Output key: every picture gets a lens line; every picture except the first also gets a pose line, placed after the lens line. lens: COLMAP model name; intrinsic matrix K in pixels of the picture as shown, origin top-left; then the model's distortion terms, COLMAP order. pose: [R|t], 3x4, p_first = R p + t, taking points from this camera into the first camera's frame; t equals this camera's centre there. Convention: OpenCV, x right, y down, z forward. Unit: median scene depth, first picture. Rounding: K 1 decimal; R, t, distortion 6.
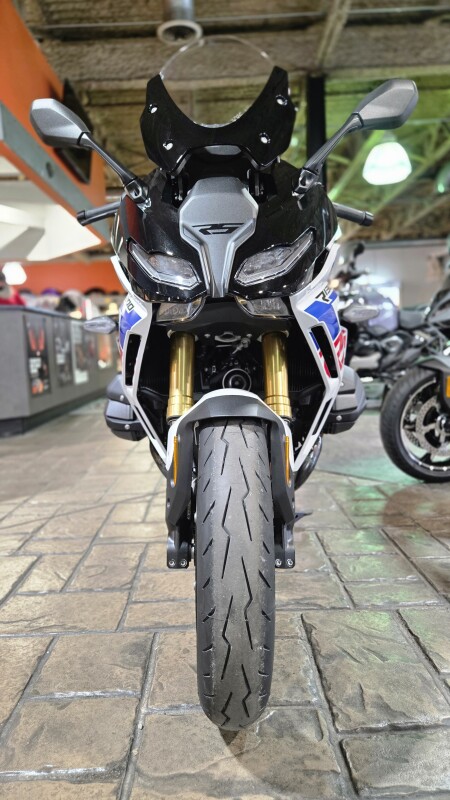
lens RADIAL K [[543.8, 0, 223.2], [0, 543.8, 397.4], [0, 0, 1]] dist [0.045934, -0.043317]
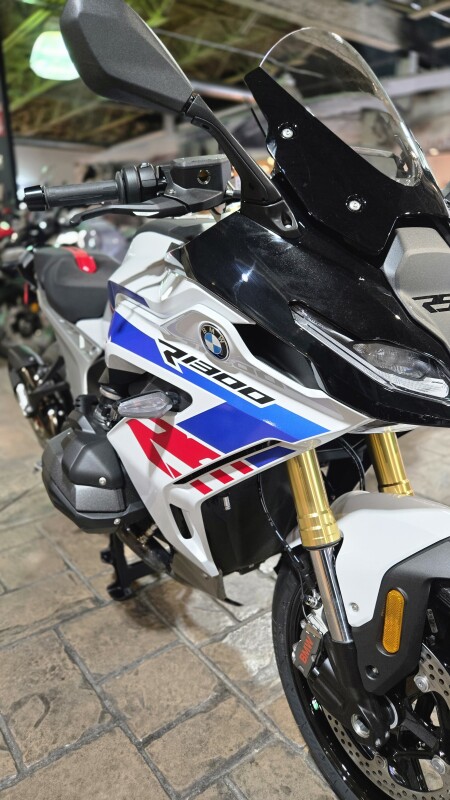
lens RADIAL K [[543.8, 0, 223.2], [0, 543.8, 397.4], [0, 0, 1]] dist [0.045934, -0.043317]
pose [[0.798394, -0.131044, 0.587703, -0.458125], [0.028475, 0.983156, 0.180537, -0.221558], [-0.601462, -0.127405, 0.788677, 0.404020]]
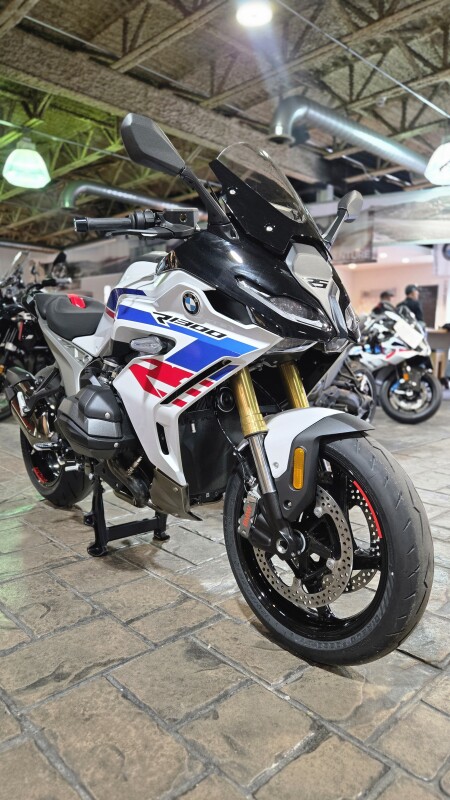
lens RADIAL K [[535.9, 0, 226.7], [0, 535.9, 388.1], [0, 0, 1]] dist [0.048045, -0.045848]
pose [[0.725951, -0.003803, 0.687736, -0.704401], [0.014167, 0.999855, -0.009425, -0.037087], [-0.687600, 0.016585, 0.725900, 0.162291]]
